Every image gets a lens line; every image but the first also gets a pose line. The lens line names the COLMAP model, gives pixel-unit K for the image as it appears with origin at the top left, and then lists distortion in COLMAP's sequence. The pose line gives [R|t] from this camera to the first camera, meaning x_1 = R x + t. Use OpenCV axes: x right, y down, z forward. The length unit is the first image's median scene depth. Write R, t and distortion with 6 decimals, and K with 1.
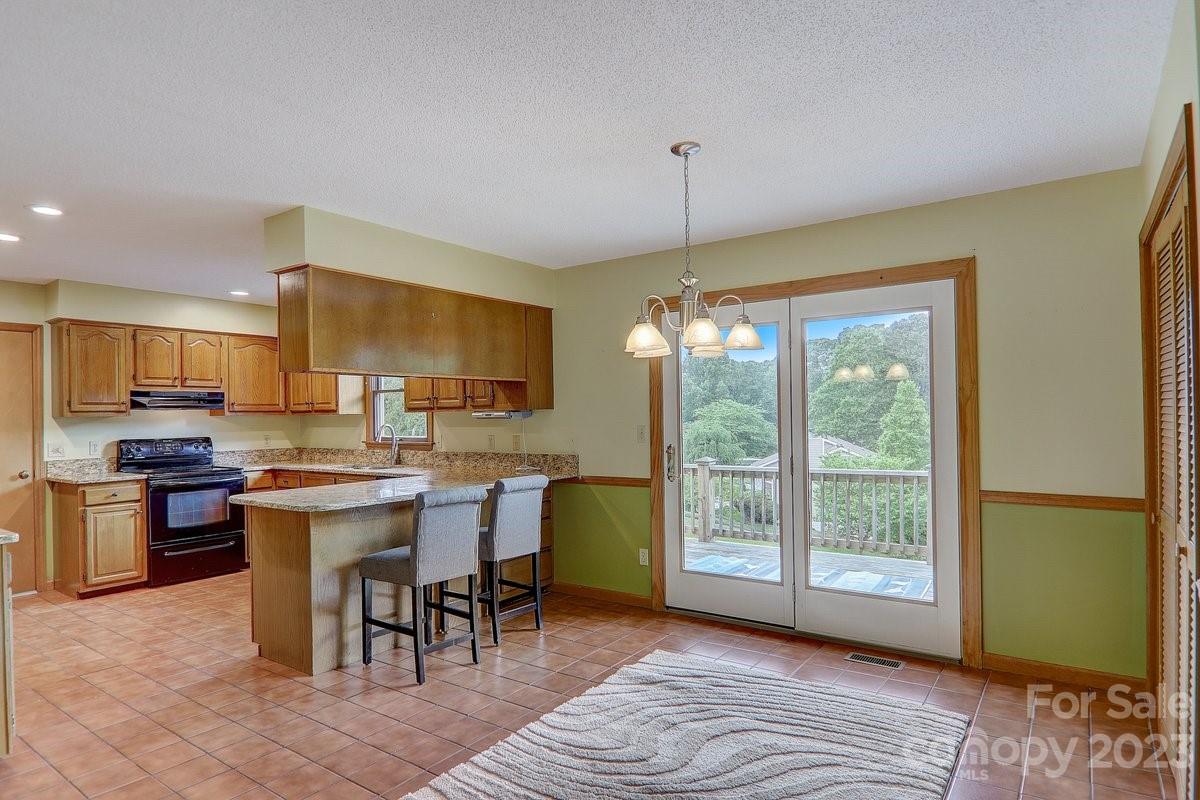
lens RADIAL K [[664.1, 0, 603.1], [0, 664.1, 411.8], [0, 0, 1]] dist [-0.008520, -0.012520]
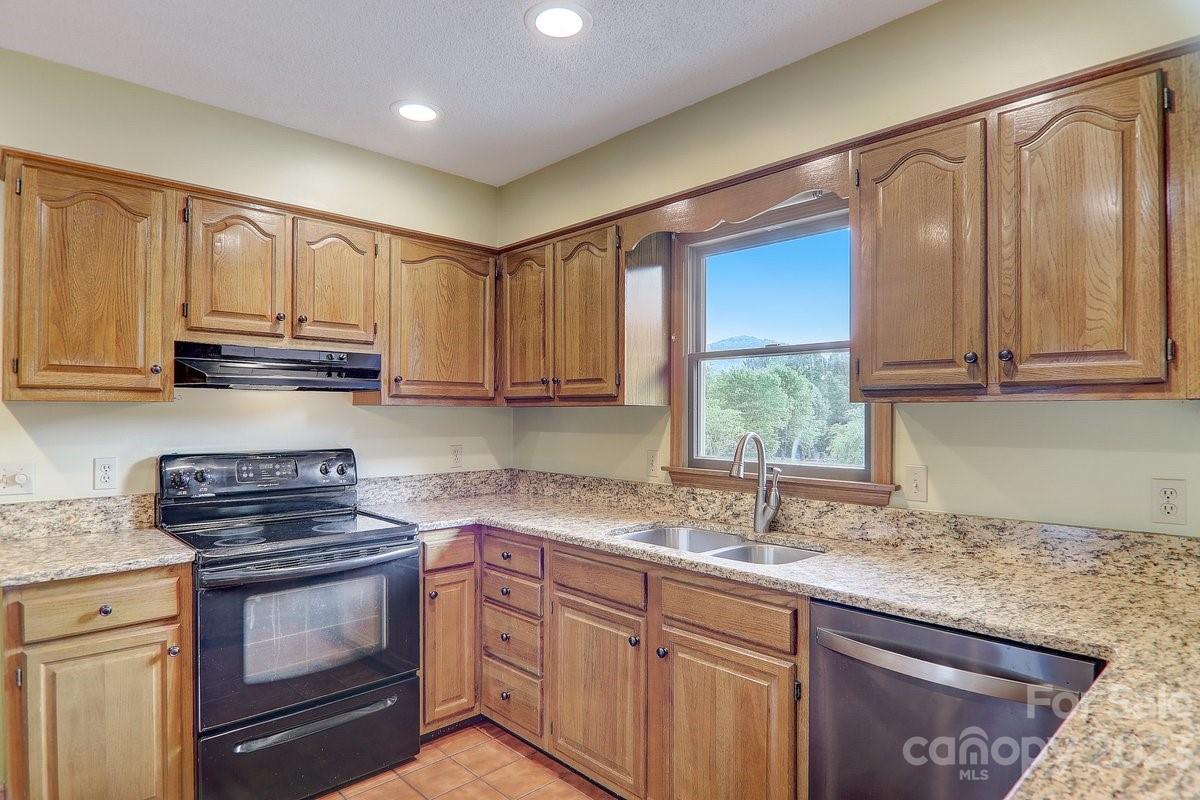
lens RADIAL K [[664.1, 0, 601.5], [0, 664.1, 412.1], [0, 0, 1]] dist [-0.008520, -0.012520]
pose [[0.979875, 0.016998, -0.198886, -0.382957], [-0.016168, 0.999852, 0.005798, 0.006811], [0.198955, -0.002466, 0.980005, 0.671672]]
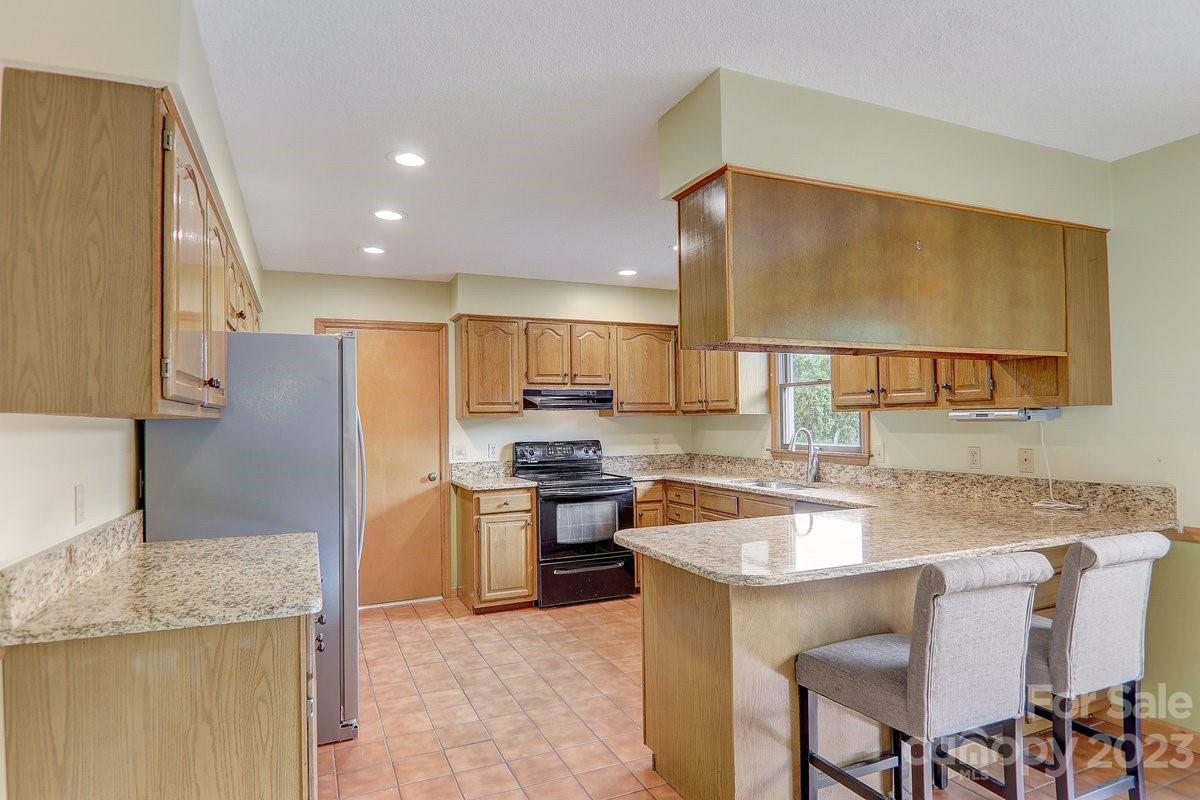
lens RADIAL K [[664.1, 0, 598.8], [0, 664.1, 406.7], [0, 0, 1]] dist [-0.008520, -0.012520]
pose [[0.853234, -0.008120, -0.521466, -0.149351], [0.004073, 0.999952, -0.008907, 0.000937], [0.521513, 0.005476, 0.853226, 0.274935]]
